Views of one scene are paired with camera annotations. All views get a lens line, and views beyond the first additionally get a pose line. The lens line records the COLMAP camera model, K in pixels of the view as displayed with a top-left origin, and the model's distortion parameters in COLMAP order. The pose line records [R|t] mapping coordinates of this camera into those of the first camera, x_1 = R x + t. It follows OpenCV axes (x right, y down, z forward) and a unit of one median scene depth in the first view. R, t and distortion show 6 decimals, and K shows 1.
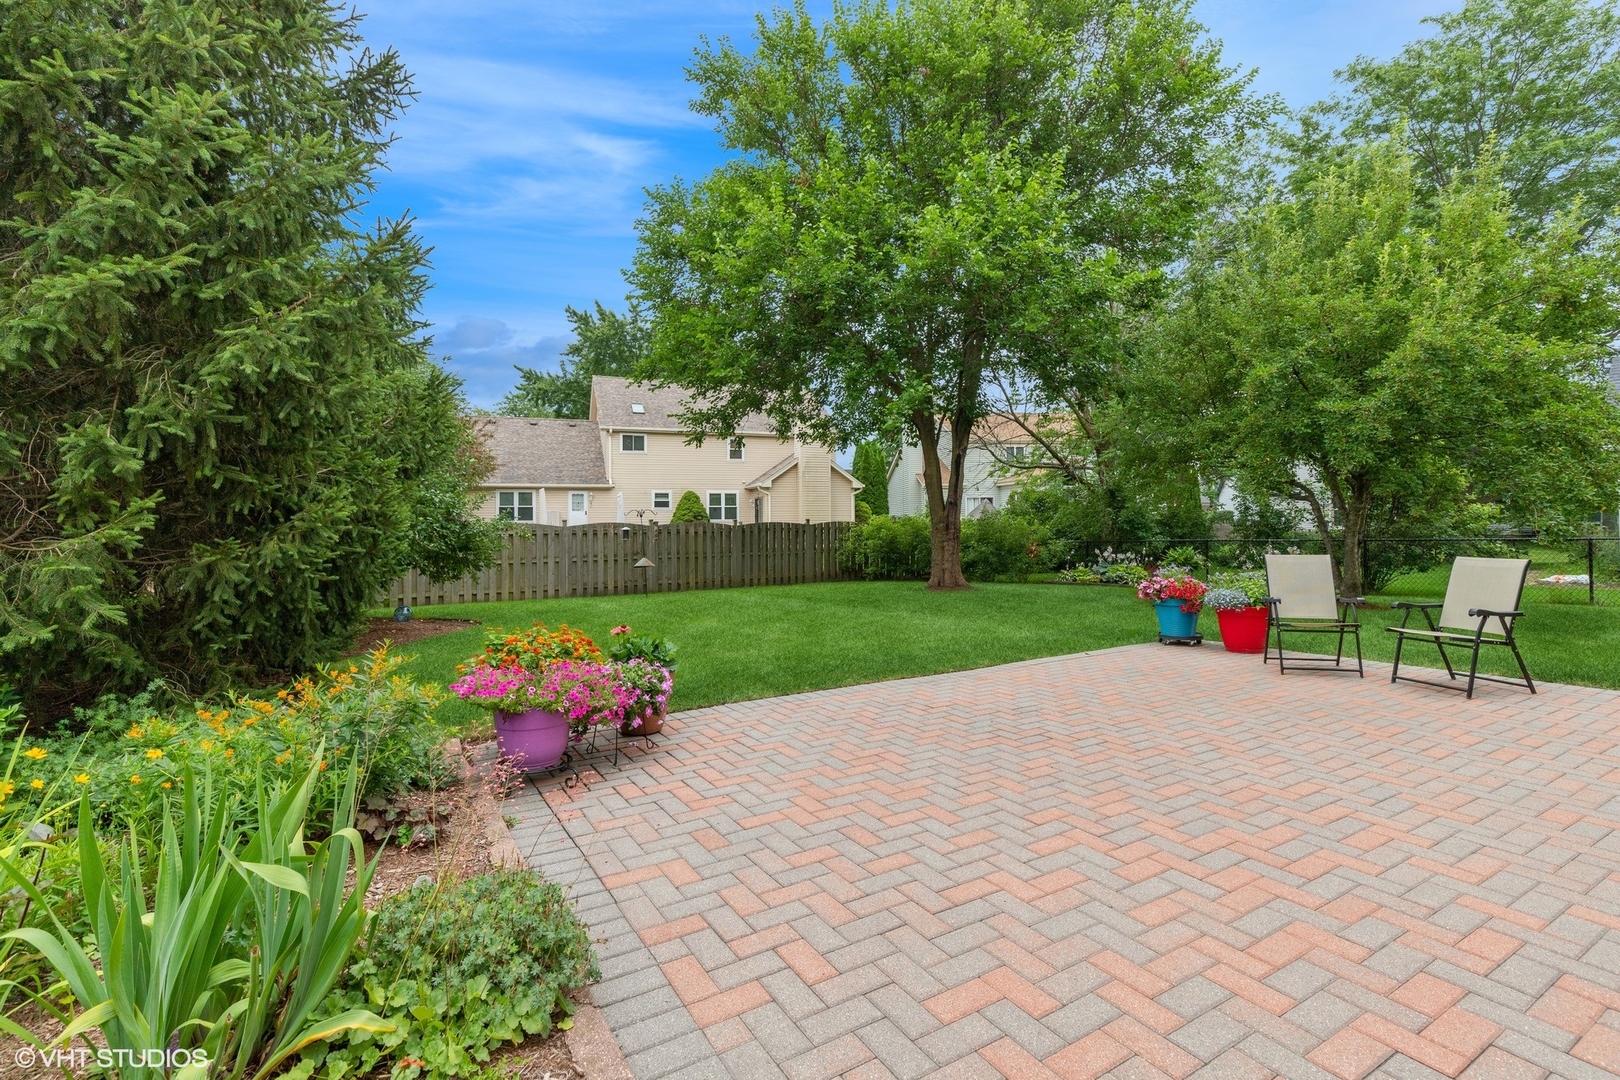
lens RADIAL K [[739.0, 0, 810.0], [0, 739.0, 513.2], [0, 0, 1]] dist [-0.000412, 0.000361]
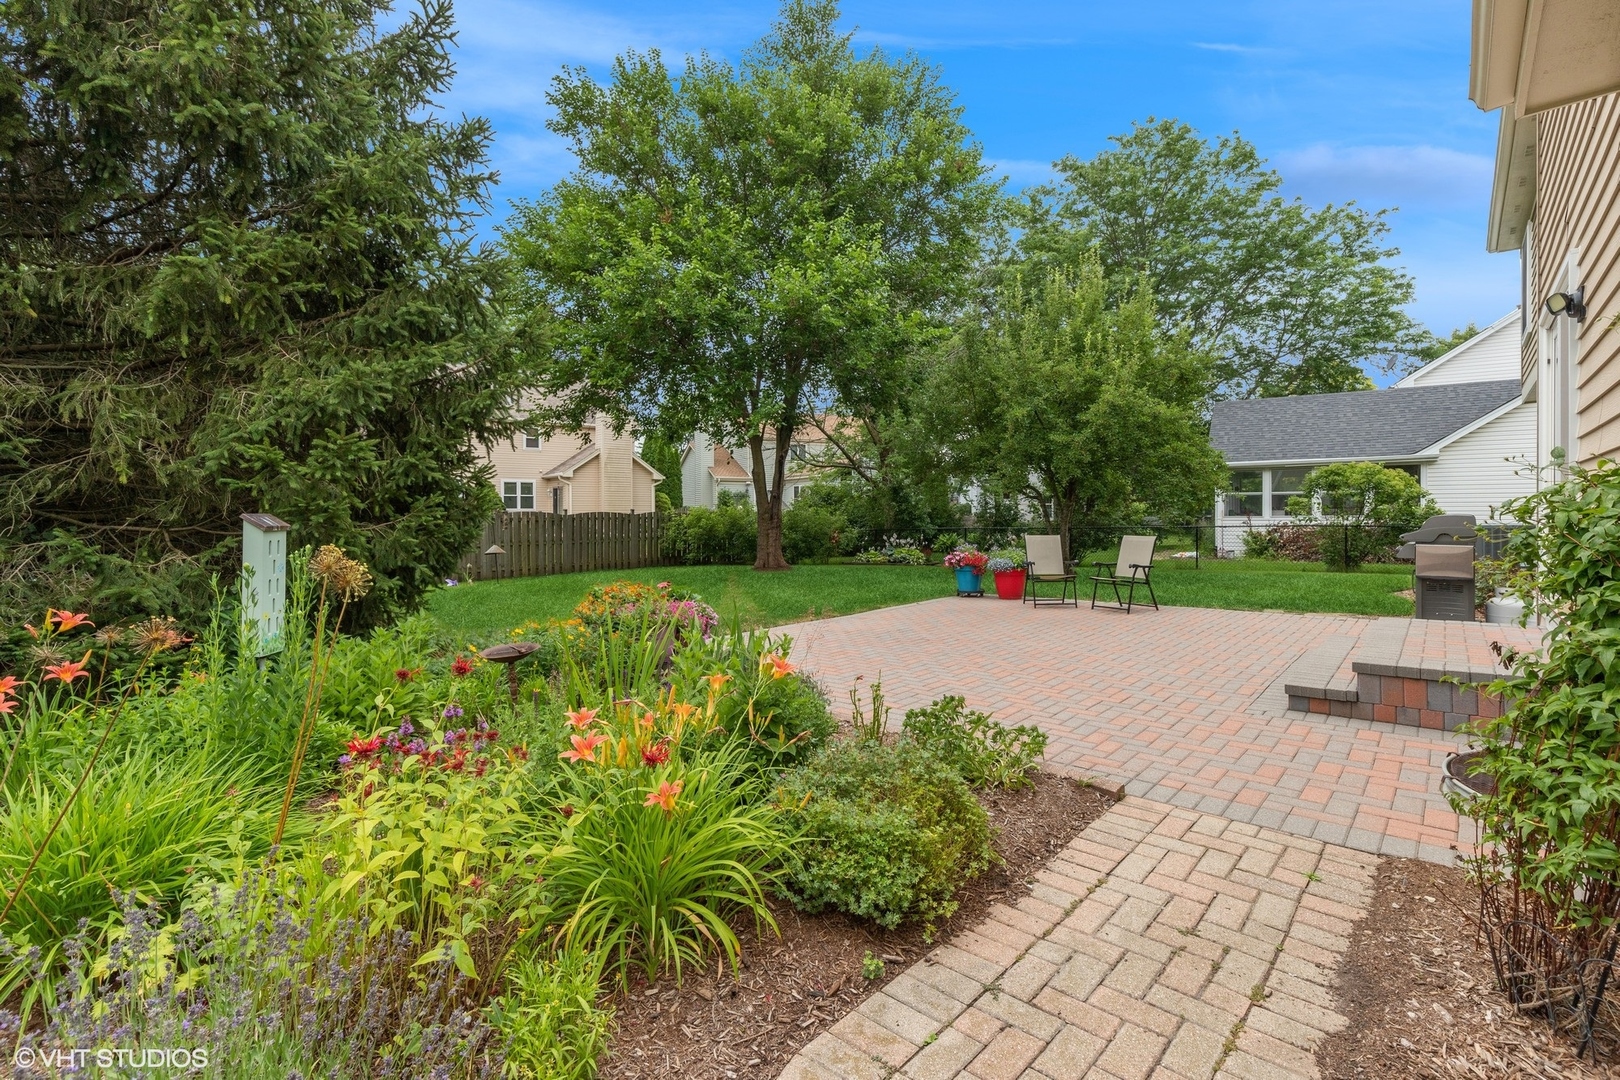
lens RADIAL K [[739.0, 0, 810.0], [0, 739.0, 513.2], [0, 0, 1]] dist [-0.000412, 0.000361]
pose [[0.950692, 0.005655, 0.310084, -0.122068], [-0.009847, 0.999880, 0.011954, -0.002266], [-0.309980, -0.014418, 0.950634, -0.141072]]
